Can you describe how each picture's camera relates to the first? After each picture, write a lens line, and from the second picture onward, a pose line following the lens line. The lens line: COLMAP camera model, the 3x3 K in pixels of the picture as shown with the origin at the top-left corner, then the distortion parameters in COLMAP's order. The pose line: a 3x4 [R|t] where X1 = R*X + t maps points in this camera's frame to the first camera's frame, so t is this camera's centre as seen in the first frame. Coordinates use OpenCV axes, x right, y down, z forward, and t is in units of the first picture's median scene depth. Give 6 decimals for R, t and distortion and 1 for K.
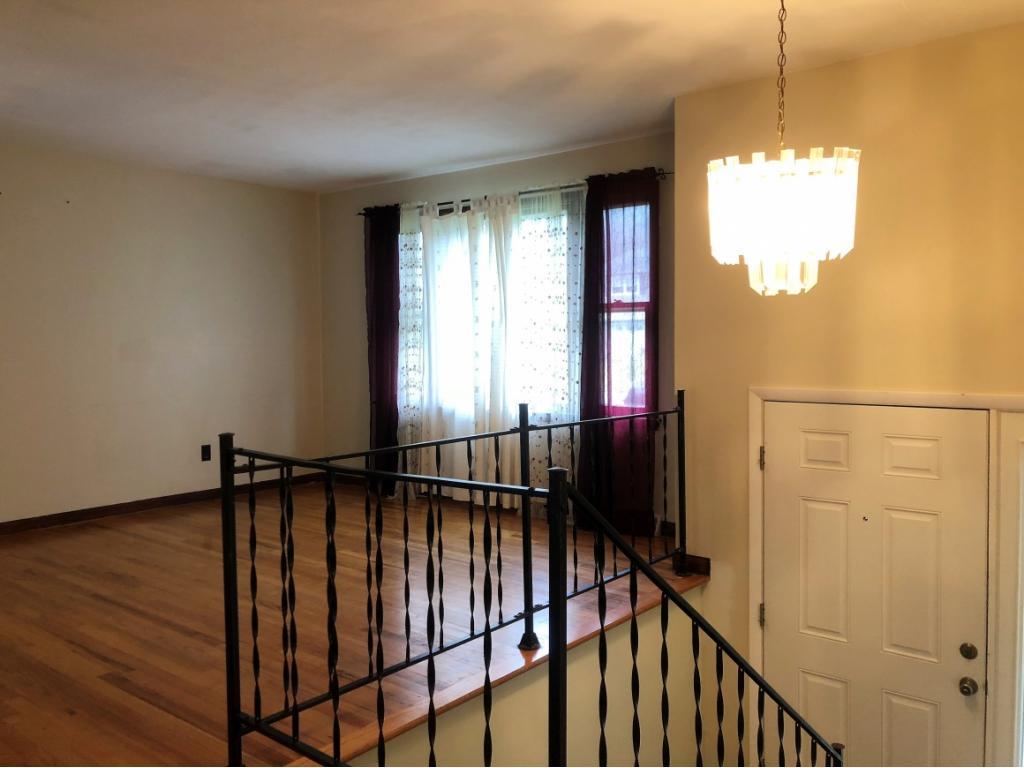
lens RADIAL K [[833.1, 0, 517.1], [0, 833.1, 380.6], [0, 0, 1]] dist [0.050931, -0.051530]
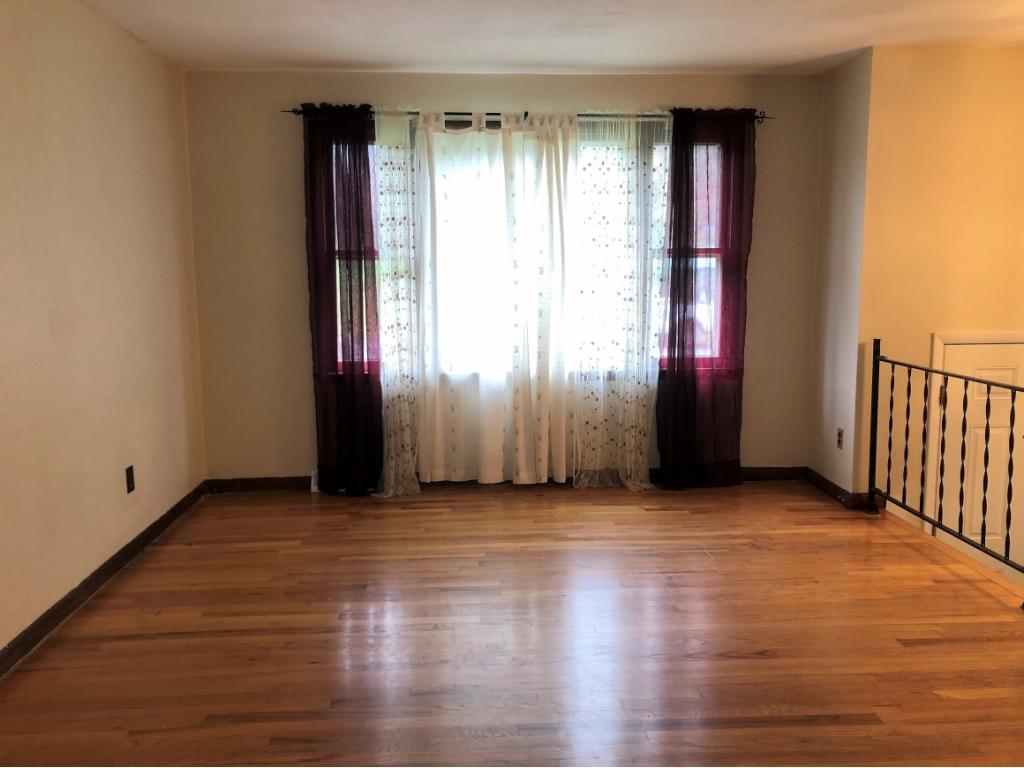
lens RADIAL K [[833.1, 0, 512.3], [0, 833.1, 375.4], [0, 0, 1]] dist [0.050931, -0.051530]
pose [[0.739696, -0.090451, 0.666835, -0.814497], [0.034792, 0.994741, 0.096335, -0.058225], [-0.672042, -0.048058, 0.738952, 0.517034]]
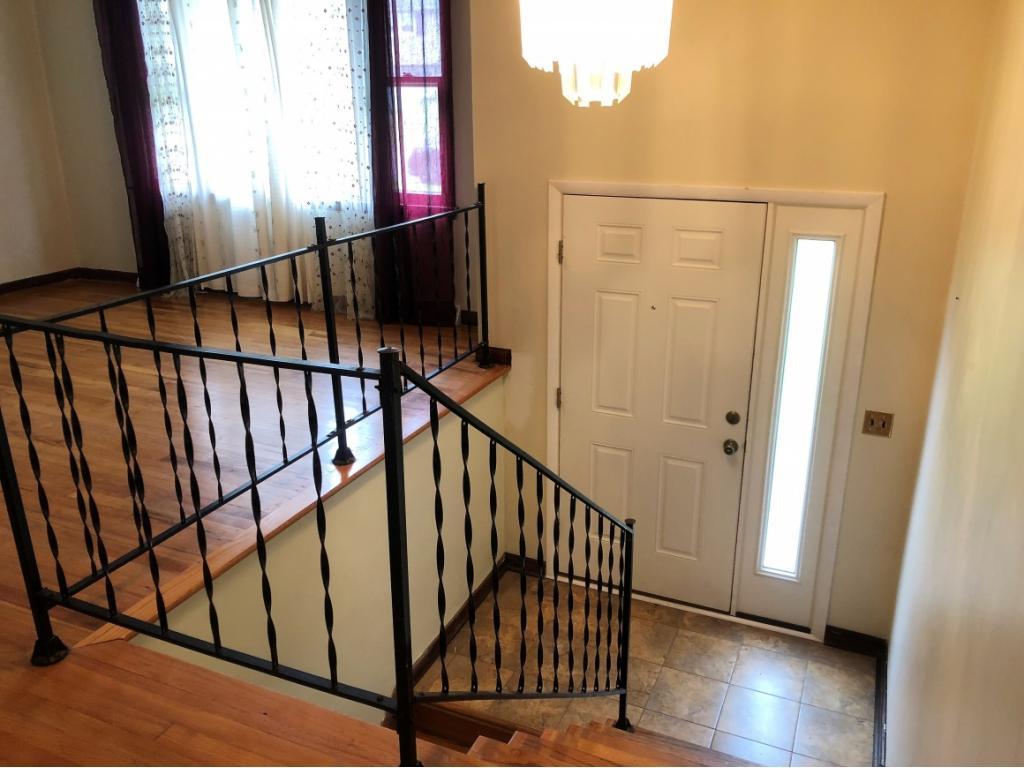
lens RADIAL K [[833.1, 0, 521.8], [0, 833.1, 392.2], [0, 0, 1]] dist [0.050931, -0.051530]
pose [[0.966402, -0.082789, 0.243338, -0.011914], [0.007613, 0.955513, 0.294852, -0.040332], [-0.256923, -0.283093, 0.924040, 0.028994]]
